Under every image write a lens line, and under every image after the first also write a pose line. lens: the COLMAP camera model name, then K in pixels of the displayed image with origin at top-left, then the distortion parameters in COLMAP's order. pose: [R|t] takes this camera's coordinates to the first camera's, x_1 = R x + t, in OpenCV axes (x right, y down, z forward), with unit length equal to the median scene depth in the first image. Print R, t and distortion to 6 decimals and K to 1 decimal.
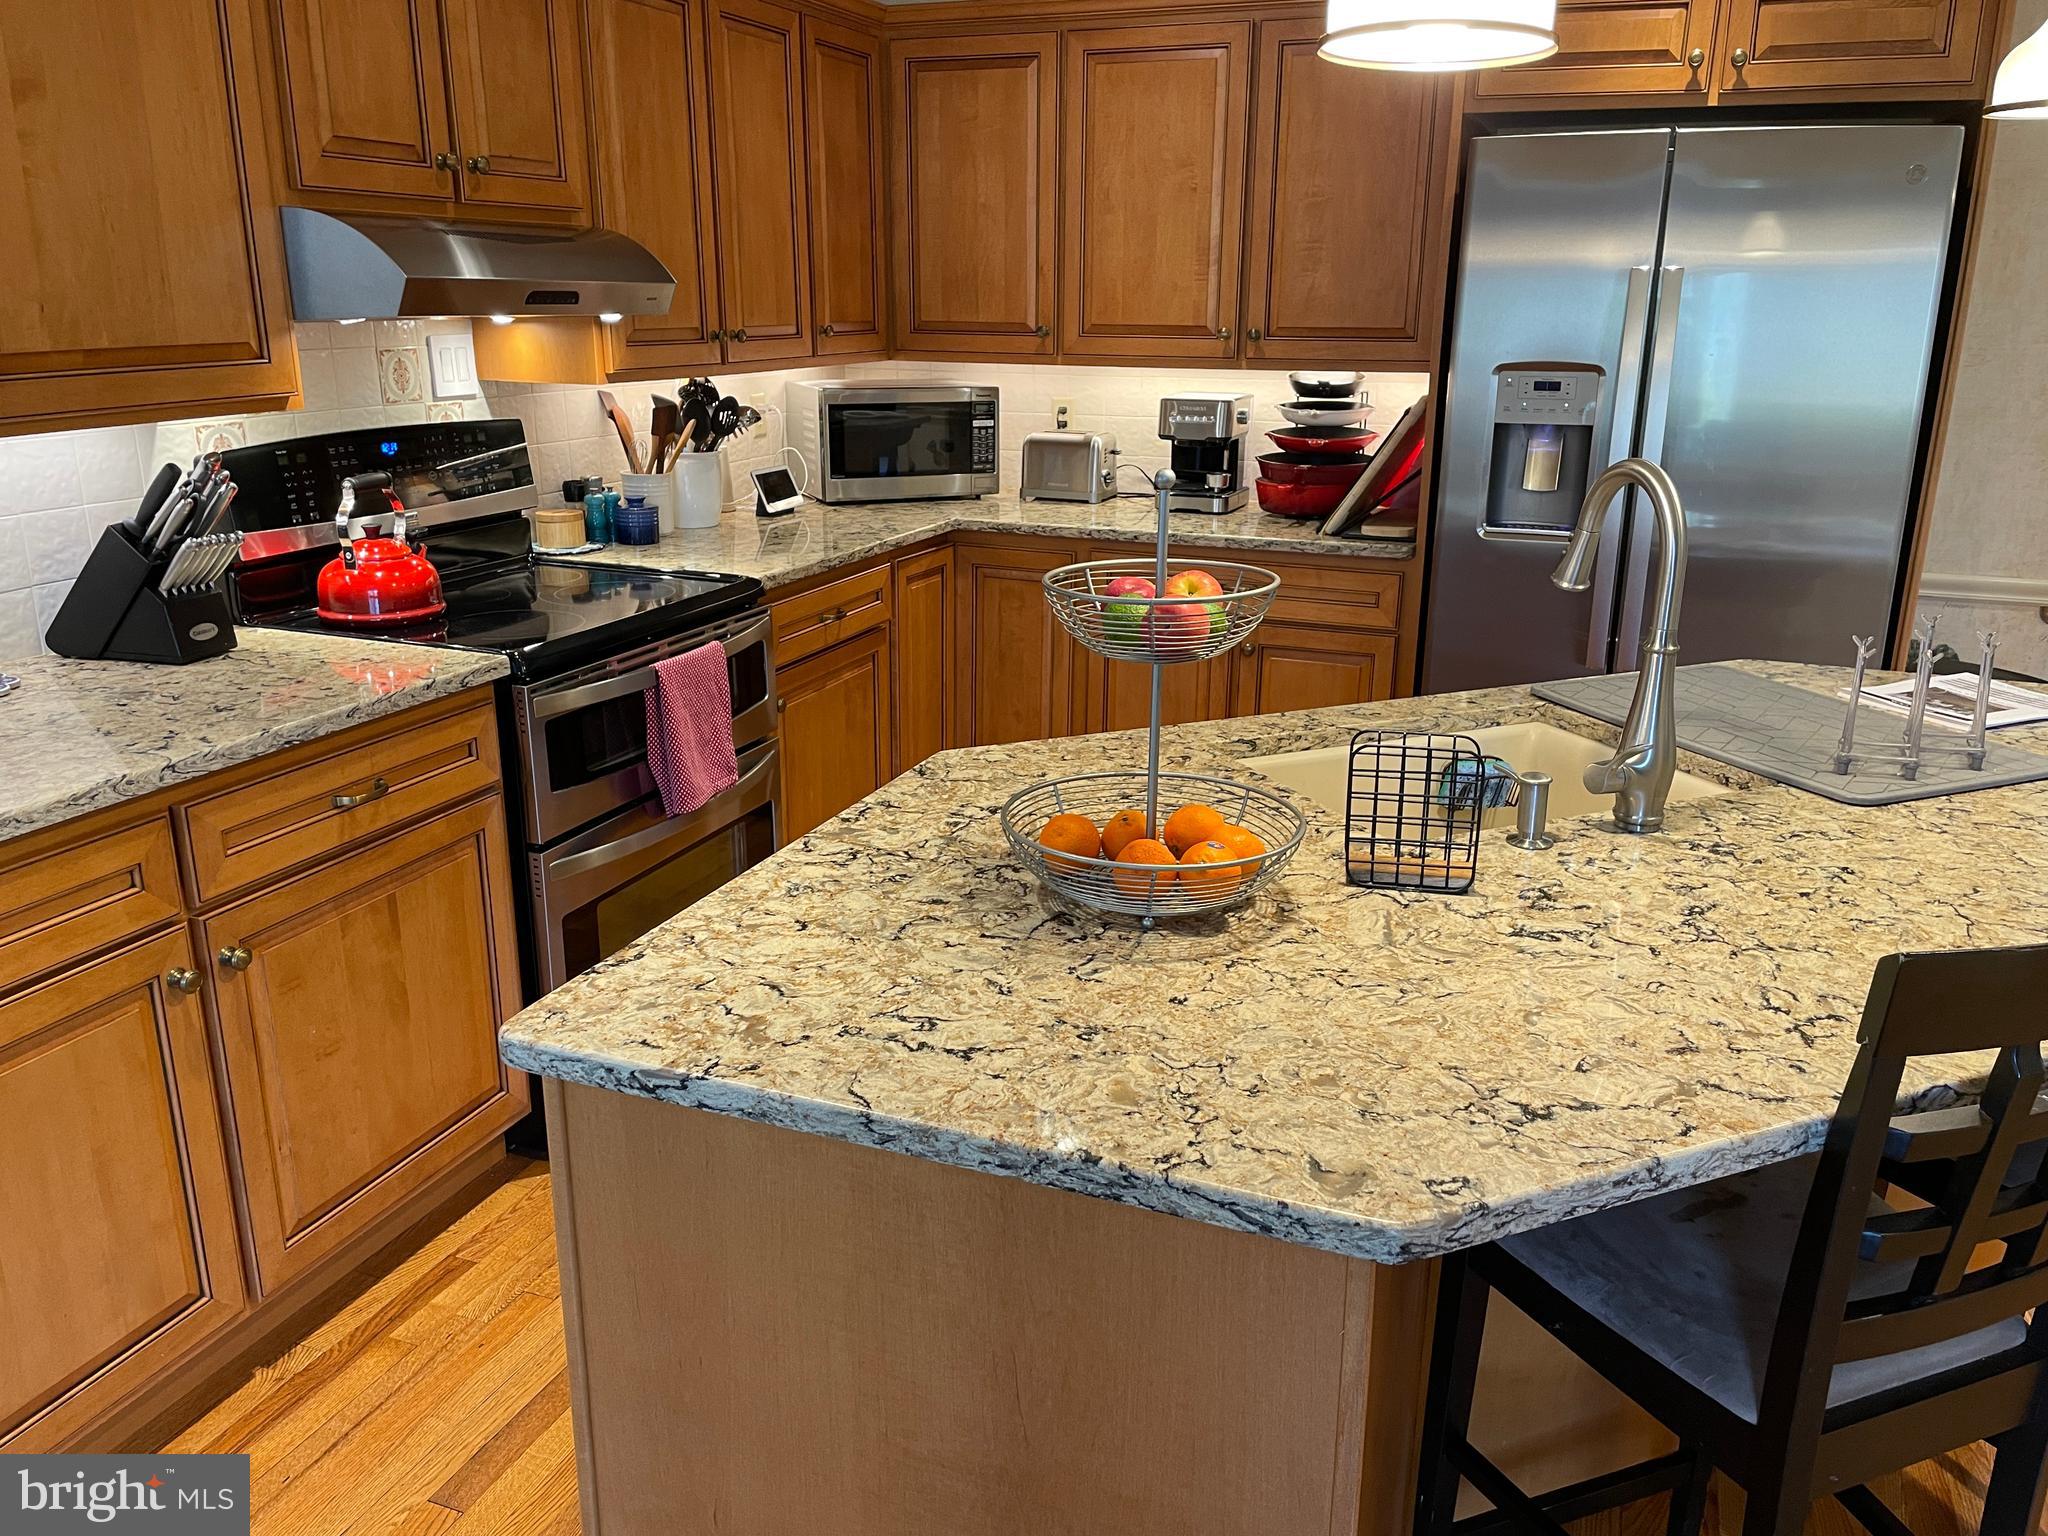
lens RADIAL K [[1560.7, 0, 1030.4], [0, 1560.7, 751.7], [0, 0, 1]] dist [0.117927, -0.166051]
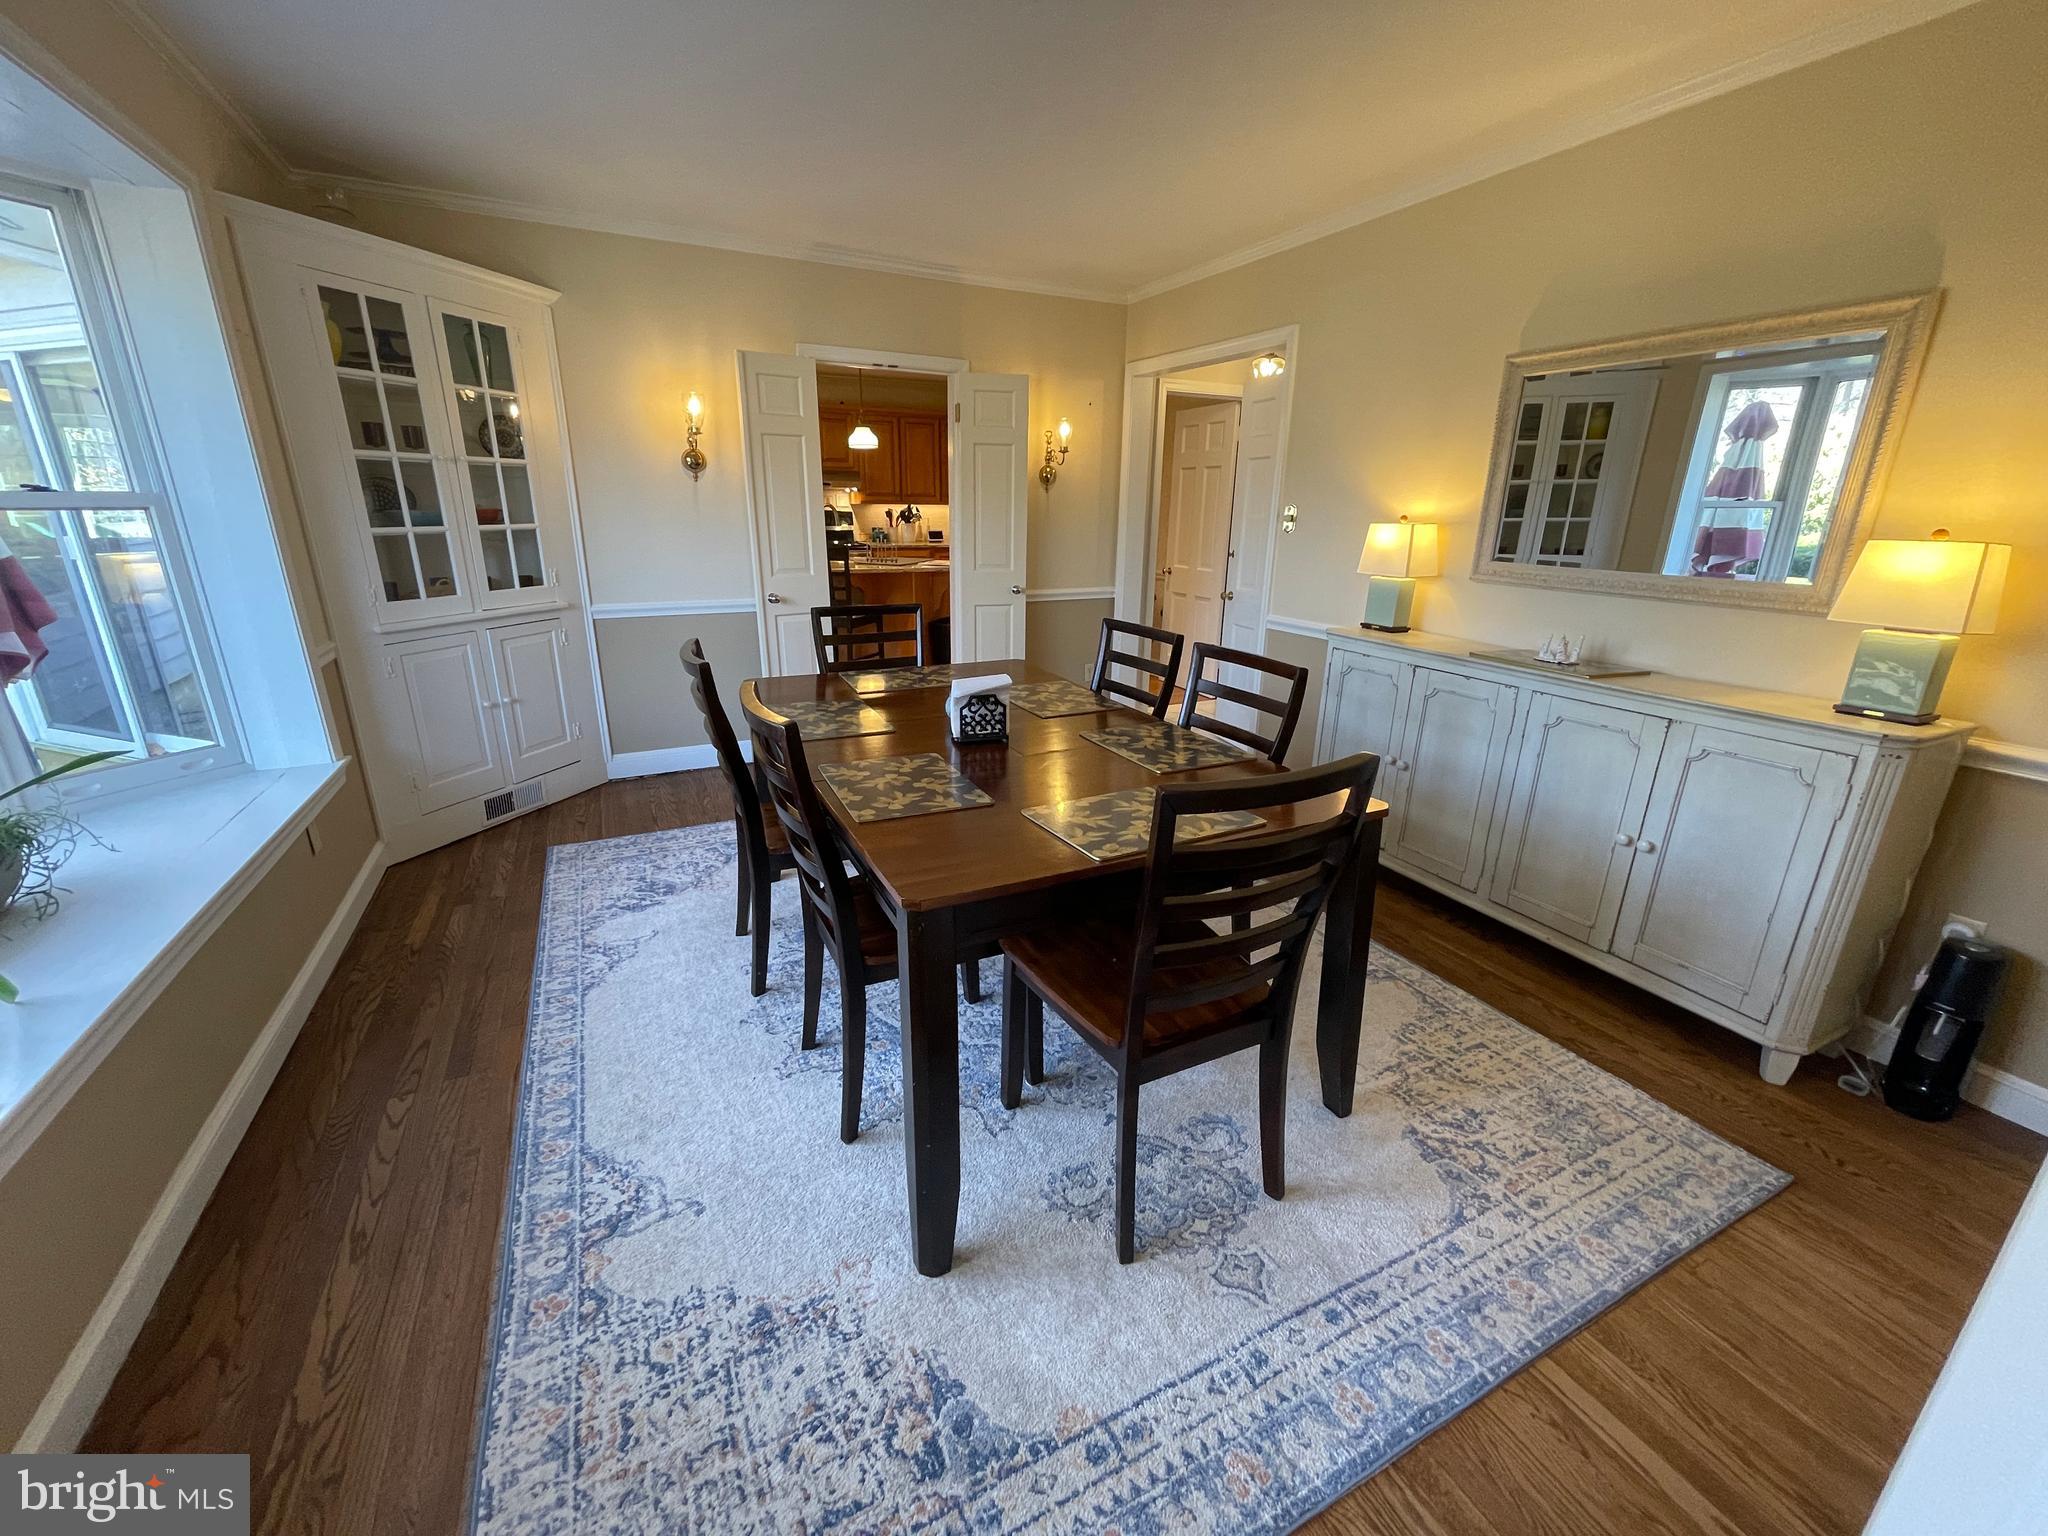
lens RADIAL K [[828.0, 0, 1024.0], [0, 828.0, 768.0], [0, 0, 1]] dist [-0.000081, -0.000154]
pose [[0.741013, 0.208613, -0.638263, 2.266053], [-0.197609, 0.976174, 0.089637, 0.273638], [0.641756, 0.059705, 0.764582, -0.666027]]
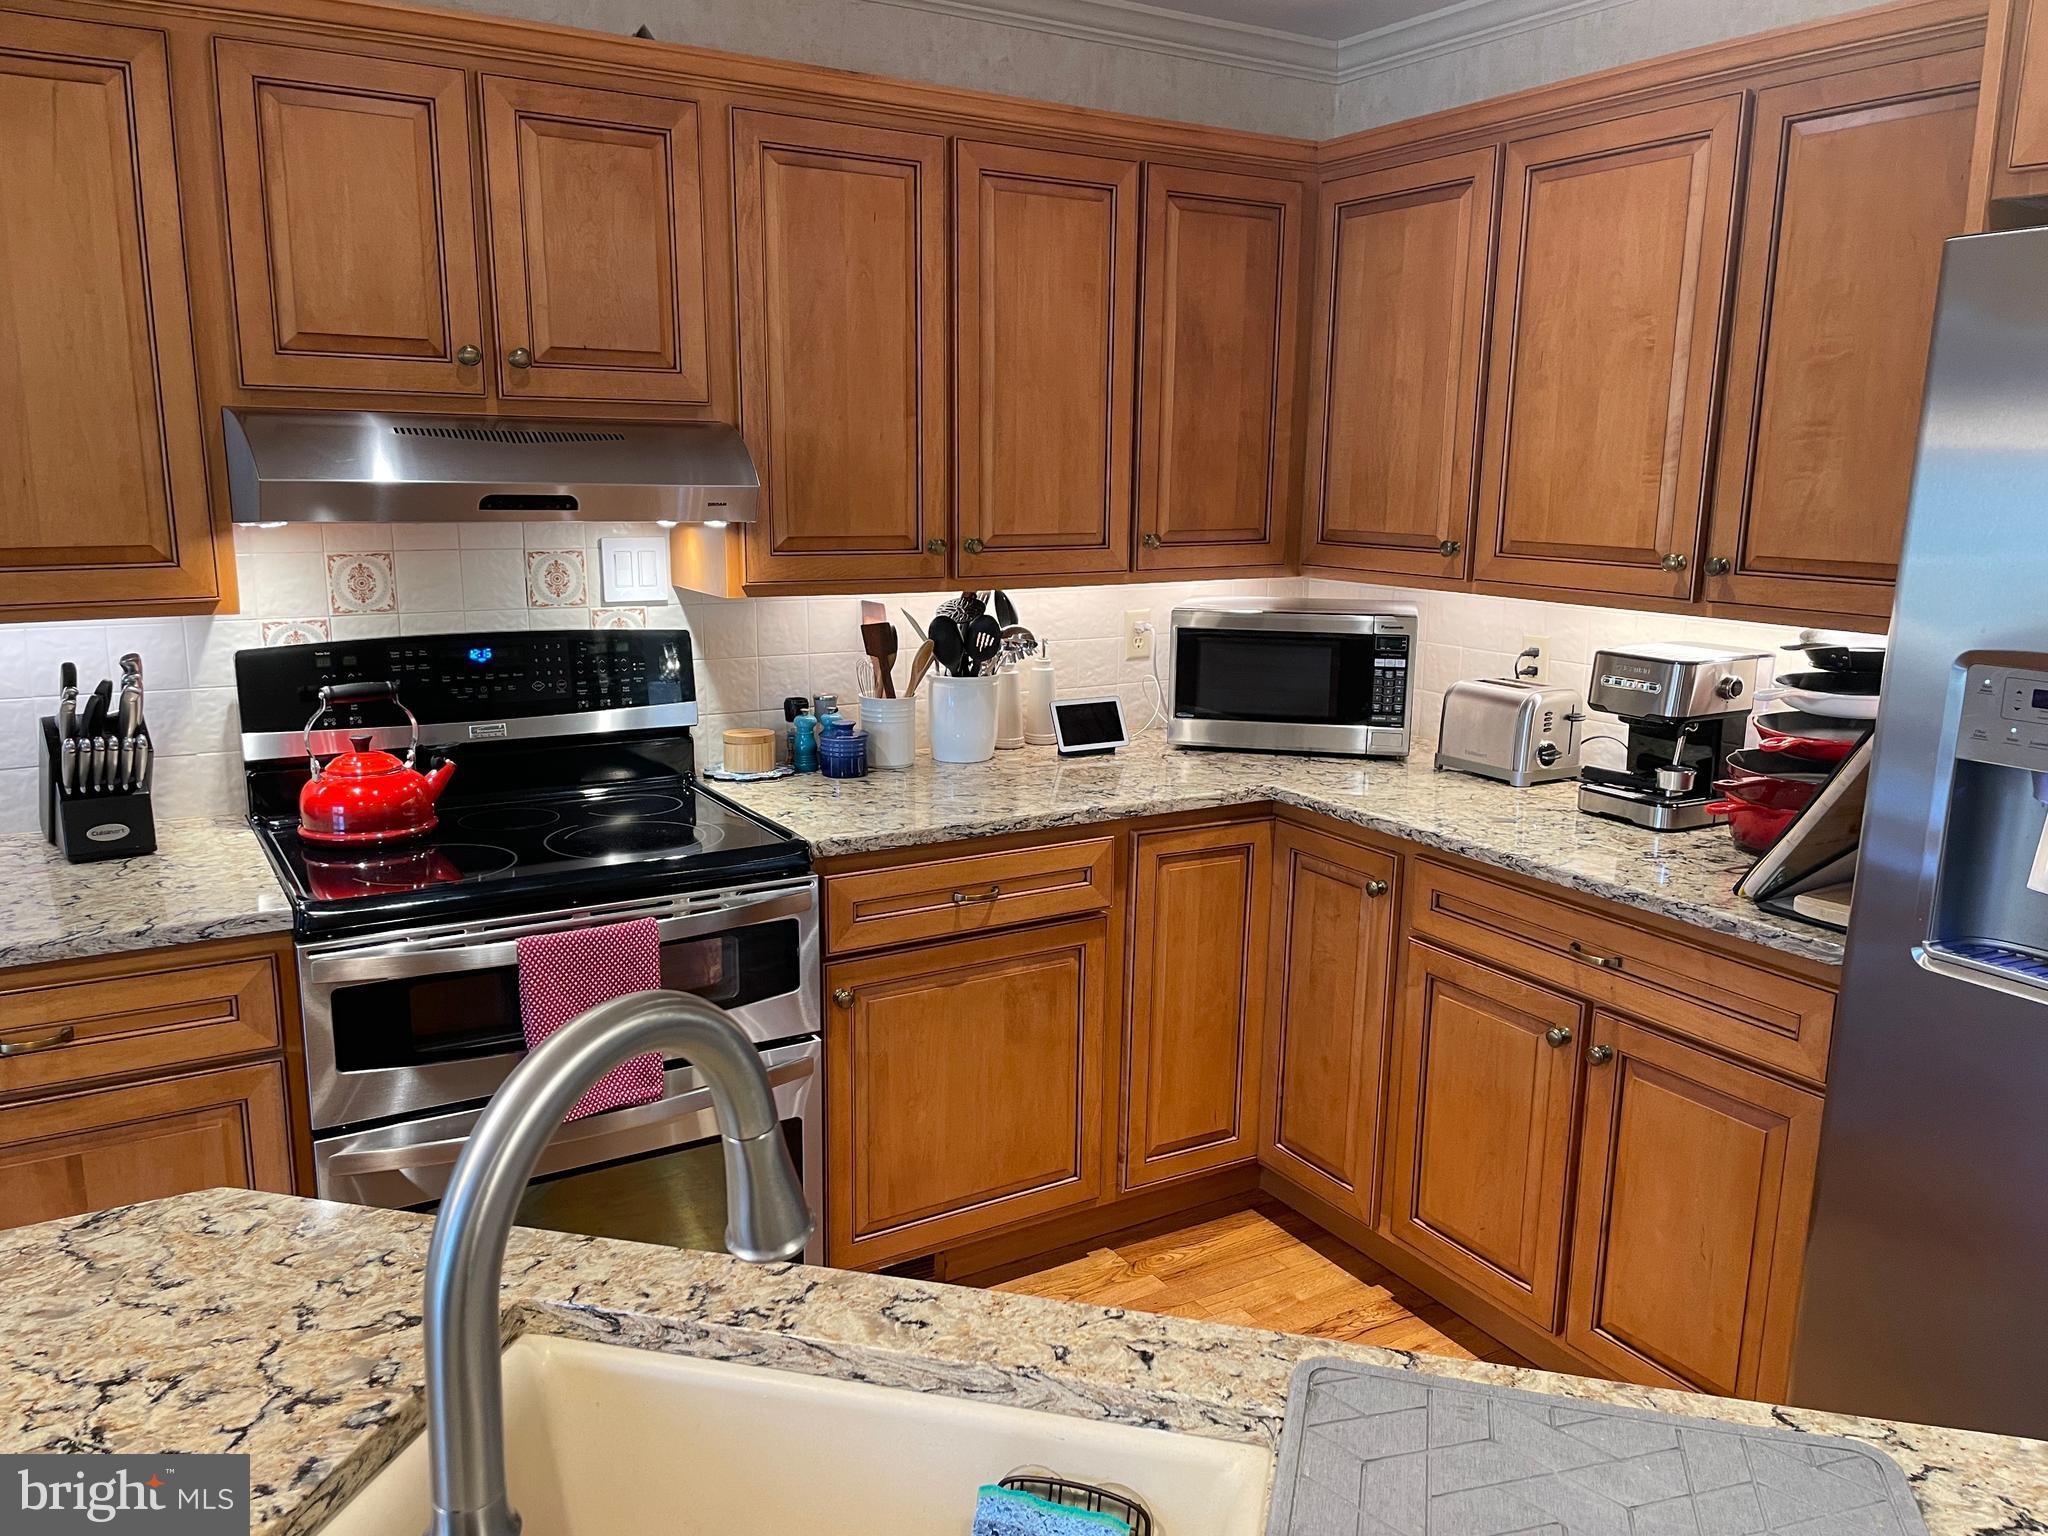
lens RADIAL K [[1545.7, 0, 1025.9], [0, 1545.7, 777.9], [0, 0, 1]] dist [0.120896, -0.174130]
pose [[0.793483, 0.124795, -0.595660, 0.462478], [-0.178621, 0.983400, -0.031913, -0.165213], [0.581789, 0.131720, 0.802603, 0.507793]]
